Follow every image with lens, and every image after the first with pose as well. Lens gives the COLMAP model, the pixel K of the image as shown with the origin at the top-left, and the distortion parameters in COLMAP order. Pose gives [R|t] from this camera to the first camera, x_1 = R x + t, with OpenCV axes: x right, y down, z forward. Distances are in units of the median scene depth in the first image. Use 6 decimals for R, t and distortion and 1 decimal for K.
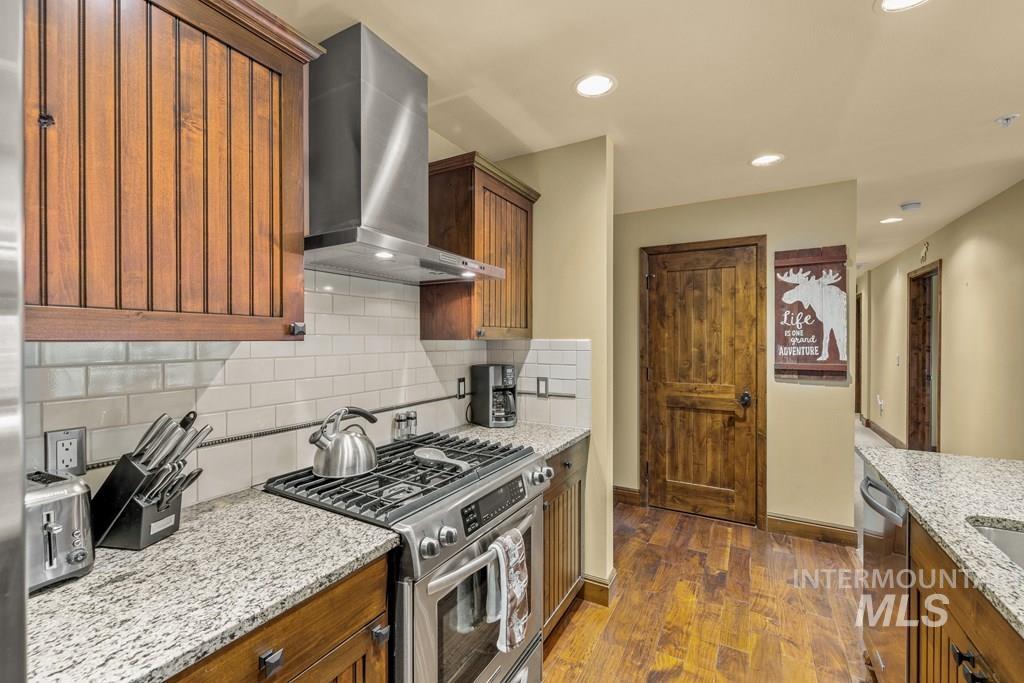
lens RADIAL K [[434.0, 0, 508.3], [0, 434.0, 340.9], [0, 0, 1]] dist [0.002238, 0.000362]
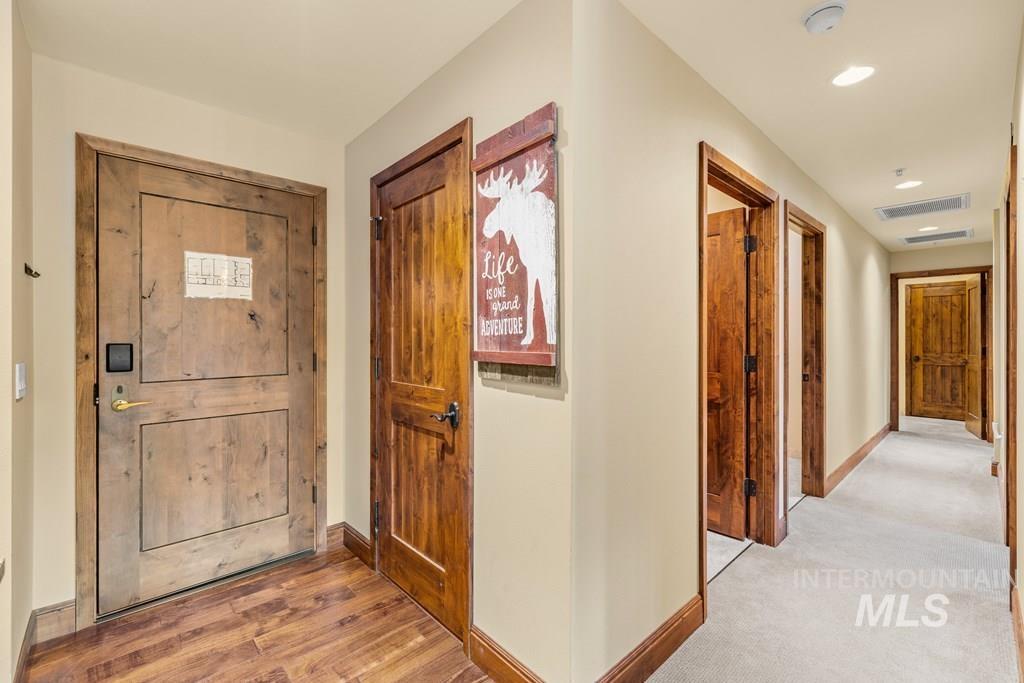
lens RADIAL K [[434.0, 0, 510.9], [0, 434.0, 336.2], [0, 0, 1]] dist [0.002238, 0.000362]
pose [[0.955201, -0.000587, -0.295959, 0.821030], [-0.001578, 0.999974, -0.007075, 0.037300], [0.295955, 0.007225, 0.955175, 0.500646]]
